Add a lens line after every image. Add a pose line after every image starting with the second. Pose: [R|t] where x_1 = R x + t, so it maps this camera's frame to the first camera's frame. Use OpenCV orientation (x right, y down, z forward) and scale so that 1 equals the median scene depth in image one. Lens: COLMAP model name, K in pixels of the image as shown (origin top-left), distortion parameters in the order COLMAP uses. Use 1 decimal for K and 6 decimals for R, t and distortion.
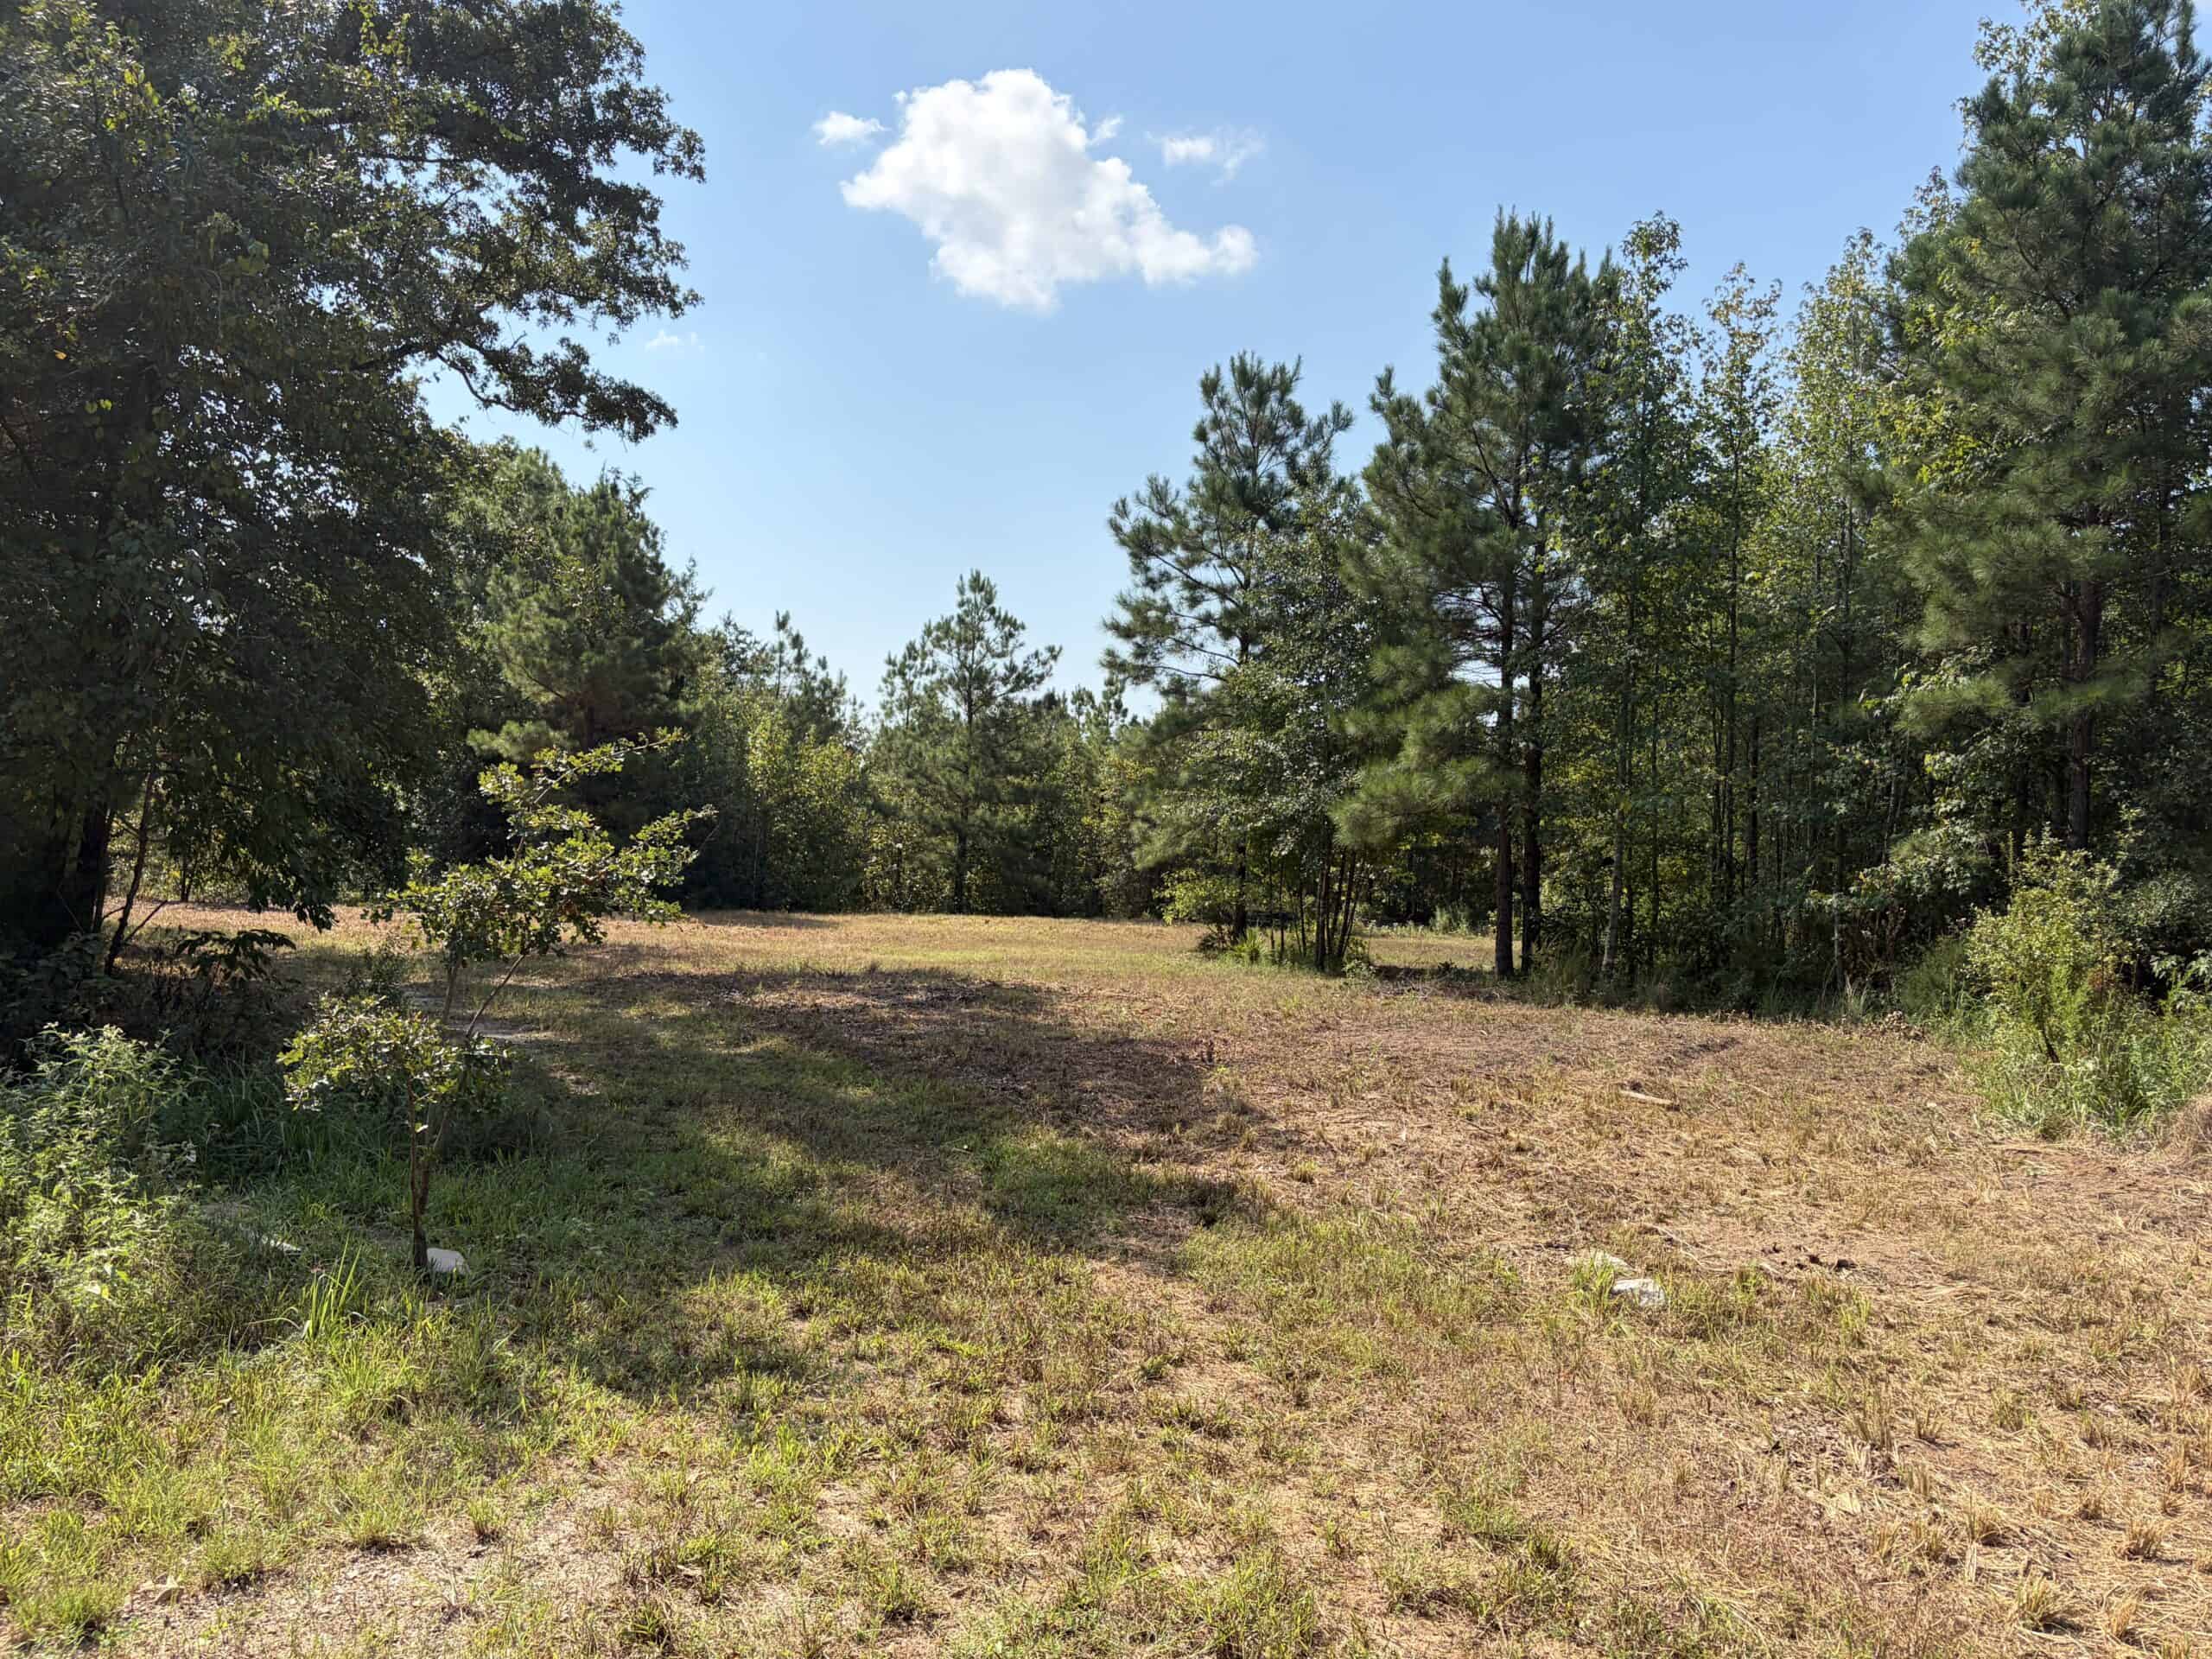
lens RADIAL K [[1713.2, 0, 1104.9], [0, 1713.2, 830.2], [0, 0, 1]] dist [0.010953, 0.000281]
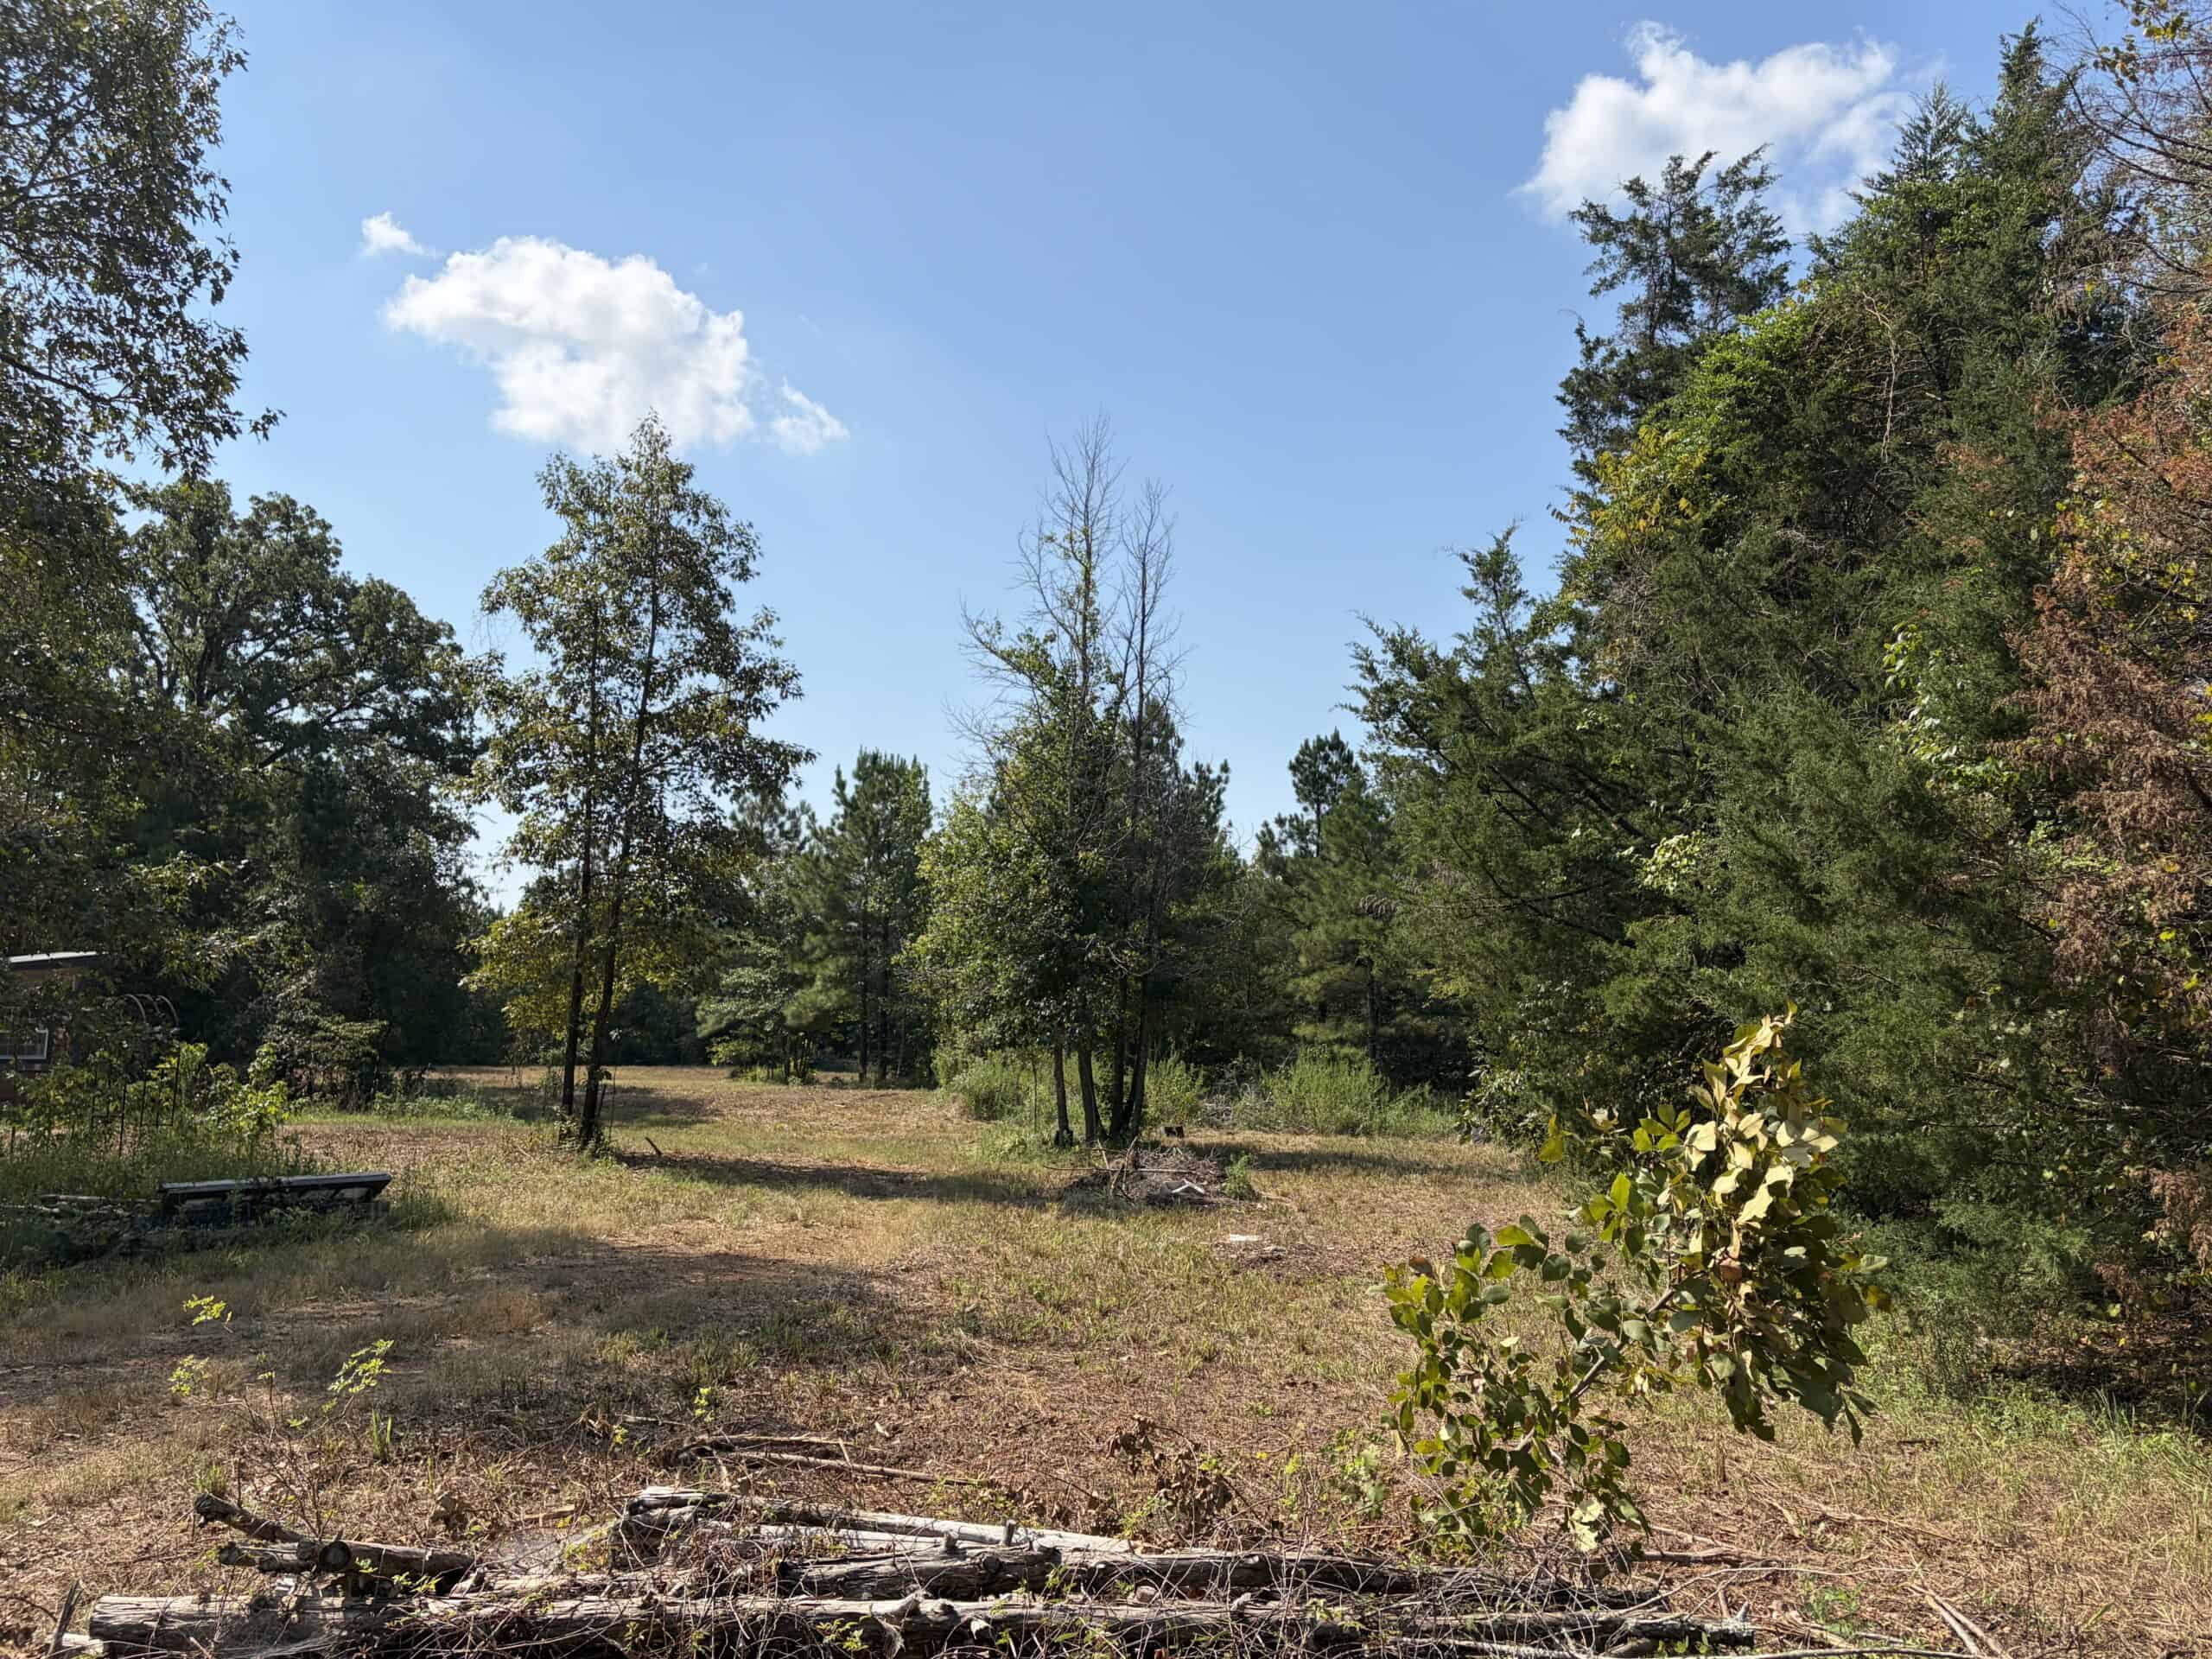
lens RADIAL K [[1713.2, 0, 1111.9], [0, 1713.2, 816.6], [0, 0, 1]] dist [0.010953, 0.000281]
pose [[0.971197, 0.012174, 0.237965, 0.009780], [0.011045, 0.995320, -0.095998, -0.036507], [-0.238020, 0.095862, 0.966518, -1.082694]]
